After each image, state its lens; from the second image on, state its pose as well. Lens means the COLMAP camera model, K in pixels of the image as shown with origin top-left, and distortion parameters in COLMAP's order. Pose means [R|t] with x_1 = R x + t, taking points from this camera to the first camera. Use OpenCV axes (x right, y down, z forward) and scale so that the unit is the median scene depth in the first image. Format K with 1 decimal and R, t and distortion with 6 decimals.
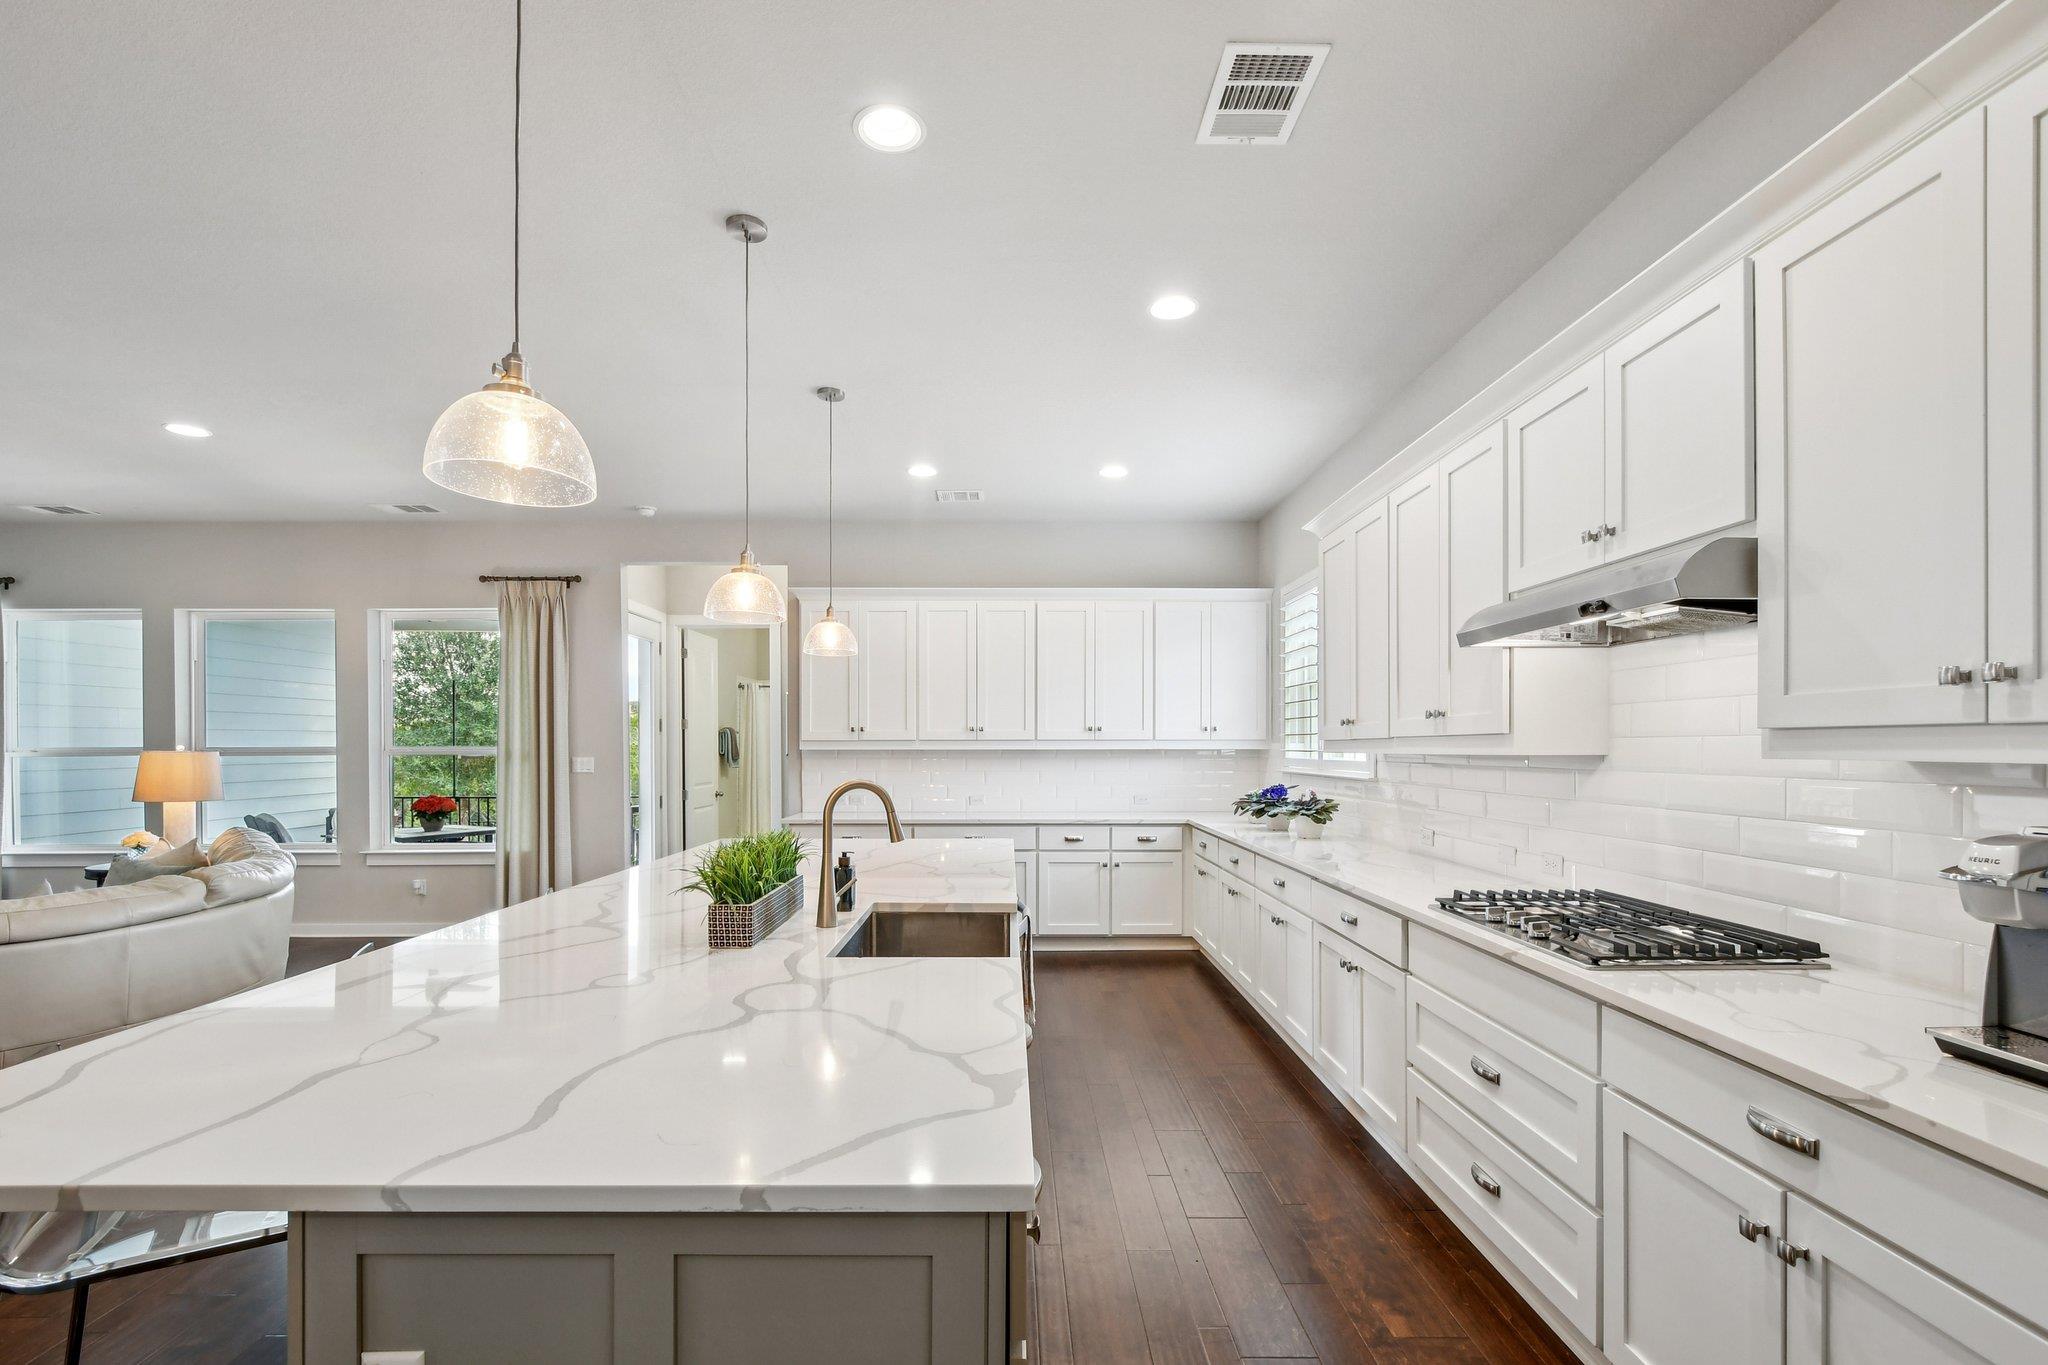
lens RADIAL K [[910.3, 0, 1030.6], [0, 910.3, 731.6], [0, 0, 1]] dist [0.003151, -0.000907]
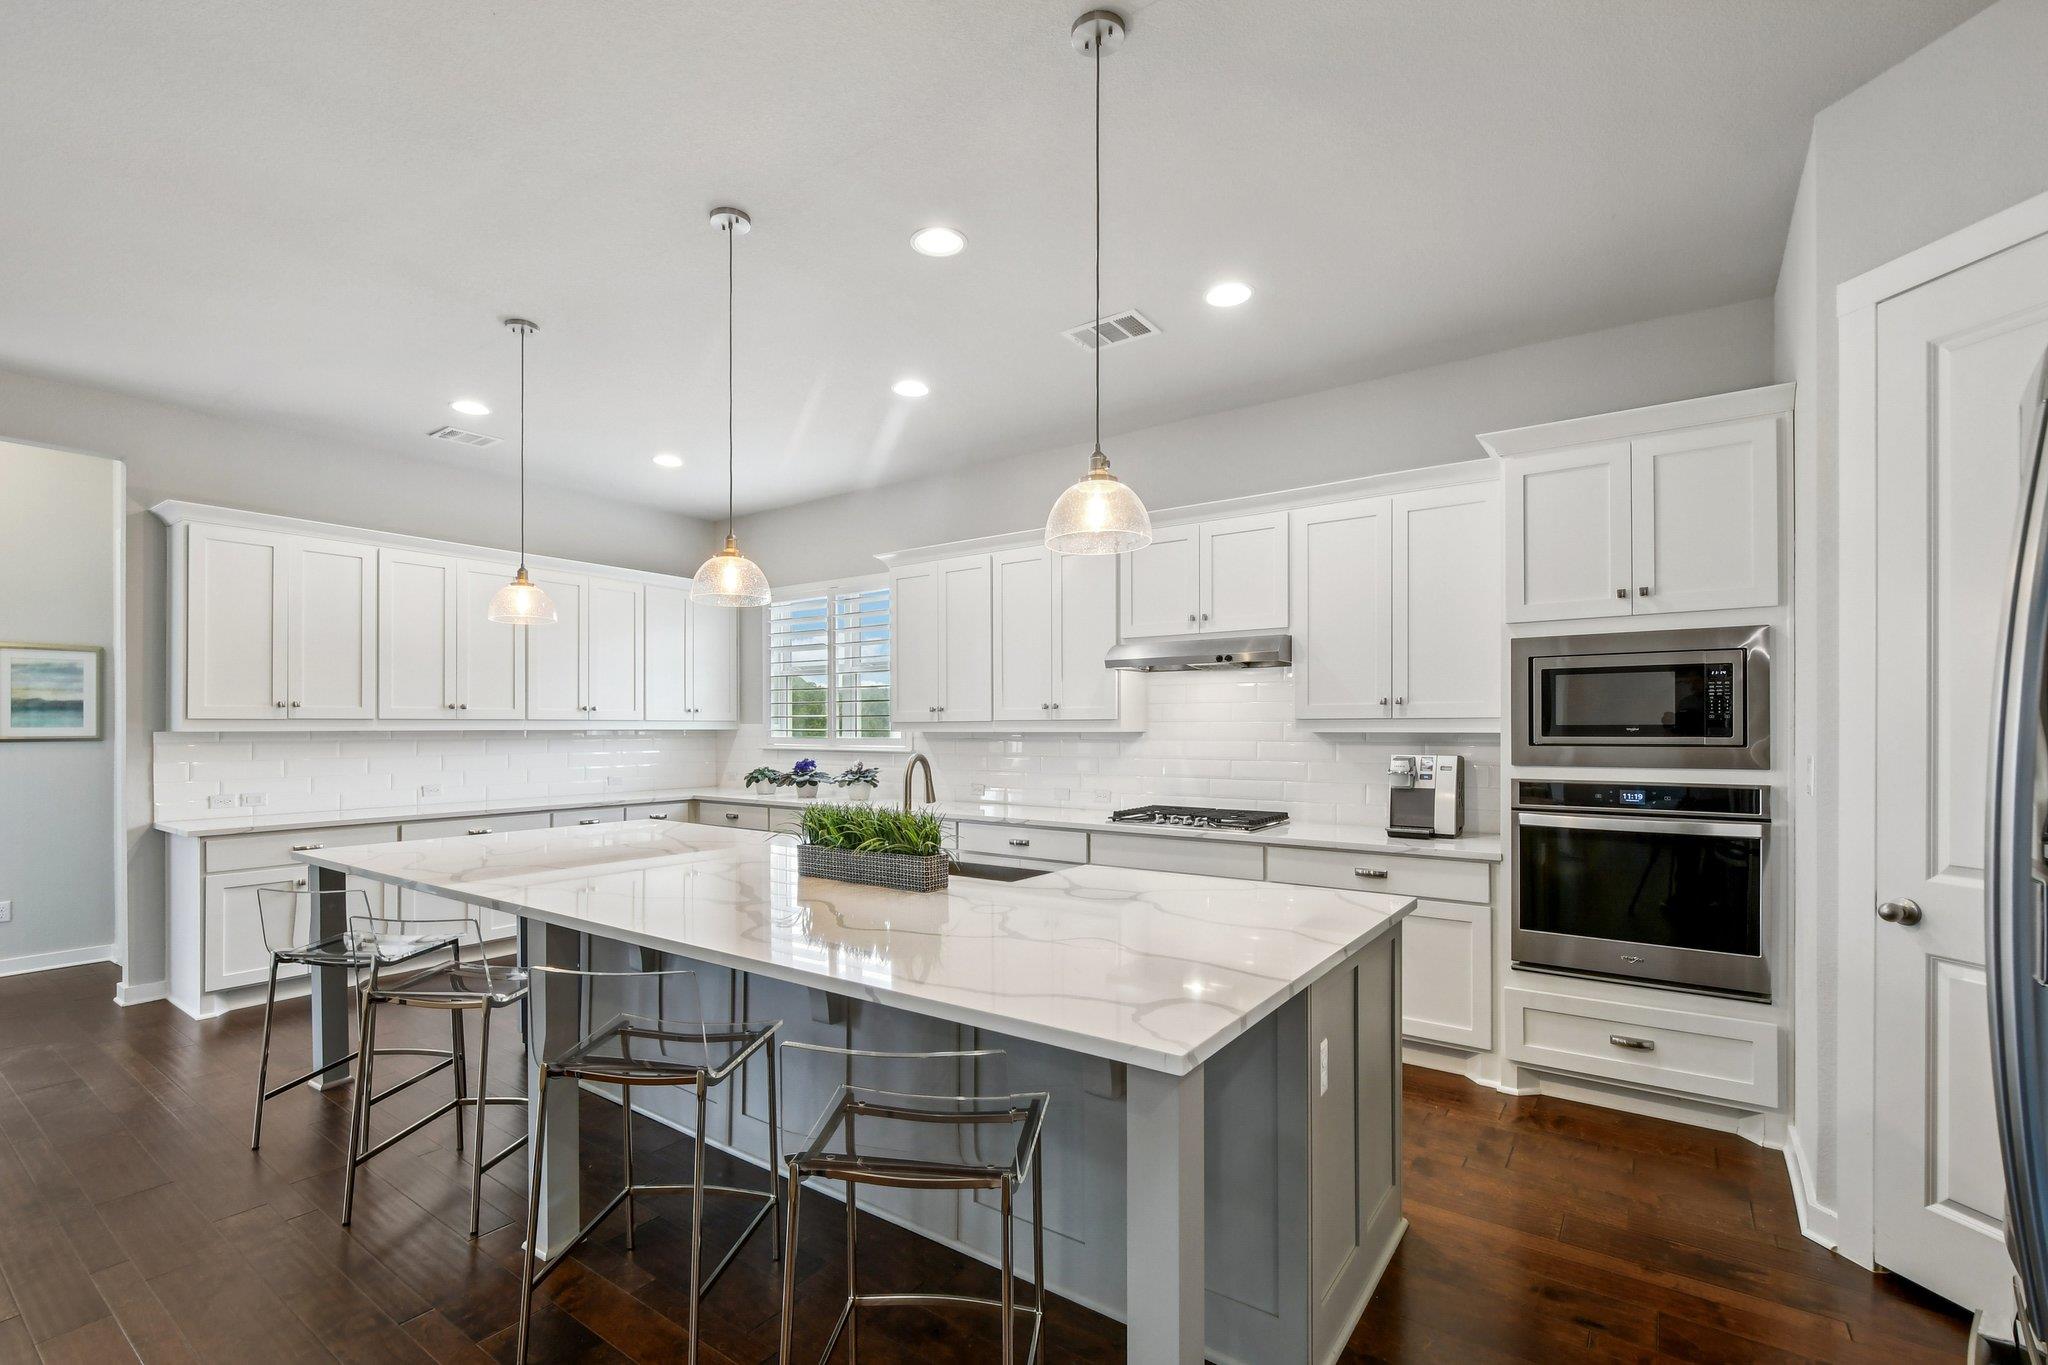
lens RADIAL K [[910.3, 0, 1016.0], [0, 910.3, 719.2], [0, 0, 1]] dist [0.003151, -0.000907]
pose [[0.595859, 0.006559, 0.803062, -0.458983], [-0.012563, 0.999920, 0.001155, 0.001066], [-0.802991, -0.010777, 0.595894, 0.059356]]
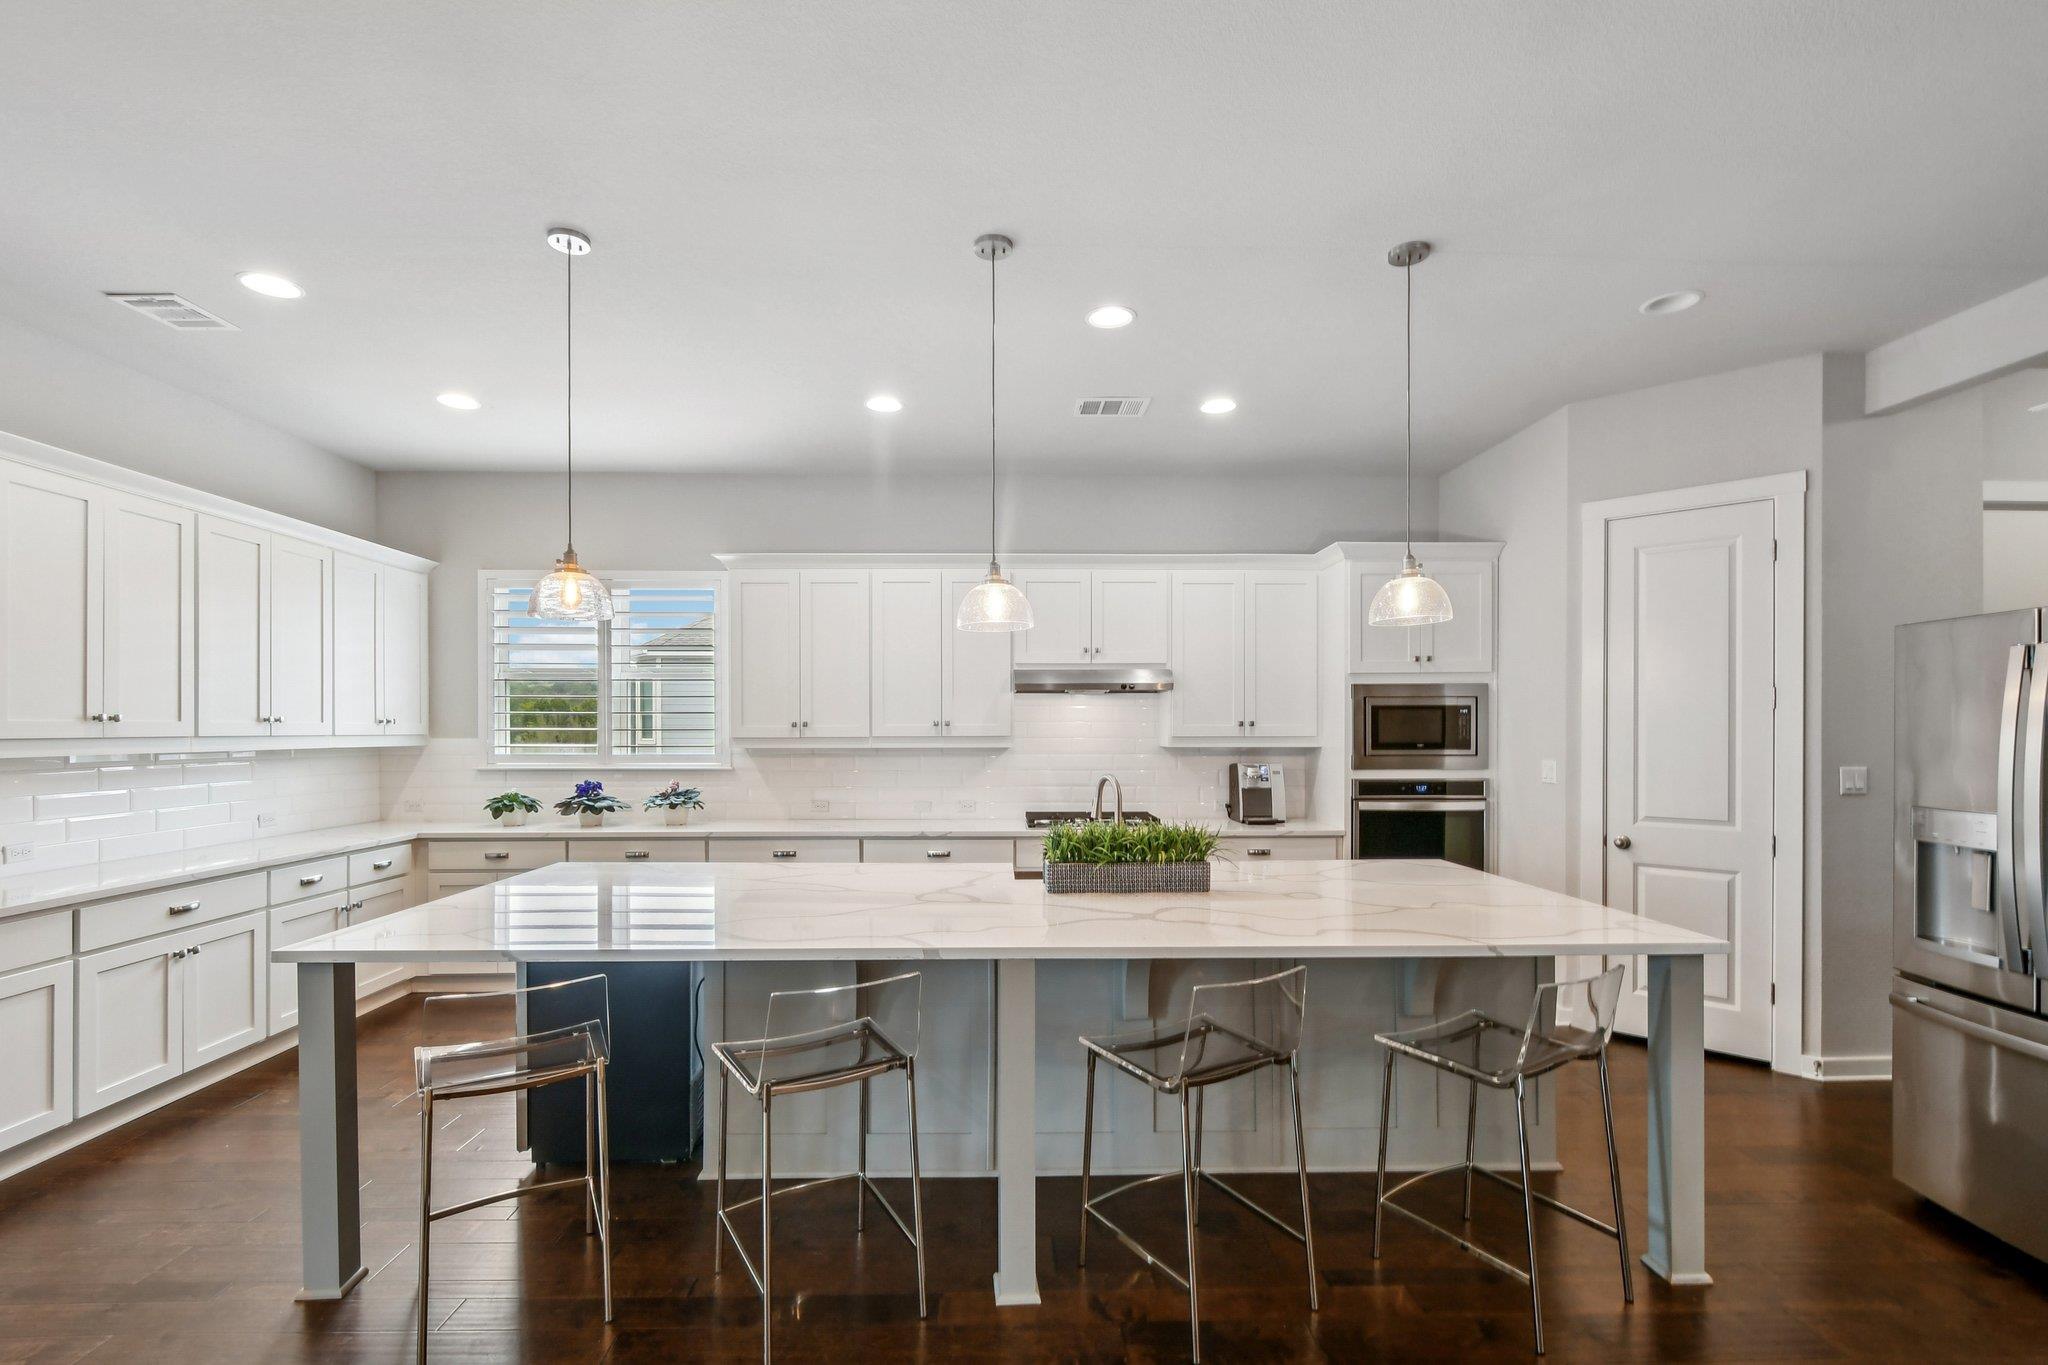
lens RADIAL K [[910.3, 0, 1006.7], [0, 910.3, 736.4], [0, 0, 1]] dist [0.003151, -0.000907]
pose [[-0.012024, -0.007085, 0.999903, -0.649755], [-0.016135, 0.999846, 0.006891, -0.004816], [-0.999798, -0.016050, -0.012136, 0.480519]]
